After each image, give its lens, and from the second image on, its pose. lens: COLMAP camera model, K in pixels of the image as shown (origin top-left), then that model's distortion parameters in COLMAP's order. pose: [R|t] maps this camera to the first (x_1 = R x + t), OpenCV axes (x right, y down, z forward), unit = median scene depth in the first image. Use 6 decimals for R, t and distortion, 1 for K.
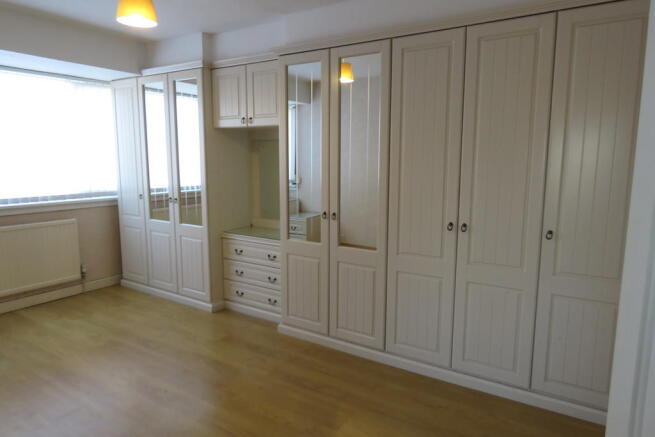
lens RADIAL K [[426.5, 0, 326.9], [0, 426.5, 218.7], [0, 0, 1]] dist [0.002741, 0.000339]
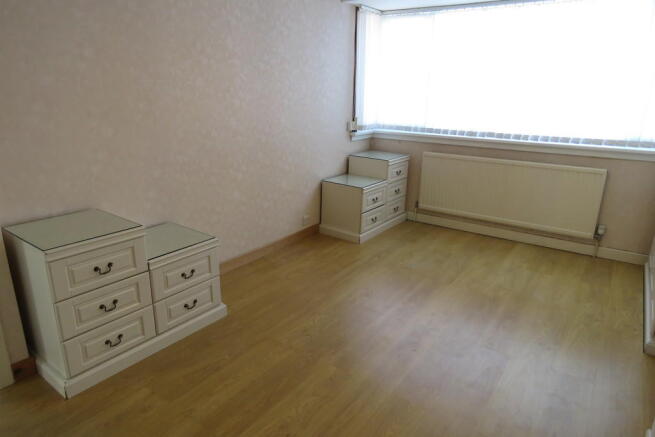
lens RADIAL K [[426.5, 0, 327.0], [0, 426.5, 217.9], [0, 0, 1]] dist [0.002741, 0.000339]
pose [[-0.060578, 0.277479, -0.958820, 0.300744], [-0.154544, 0.946393, 0.283647, -0.069158], [0.986127, 0.165363, -0.014448, 0.528272]]
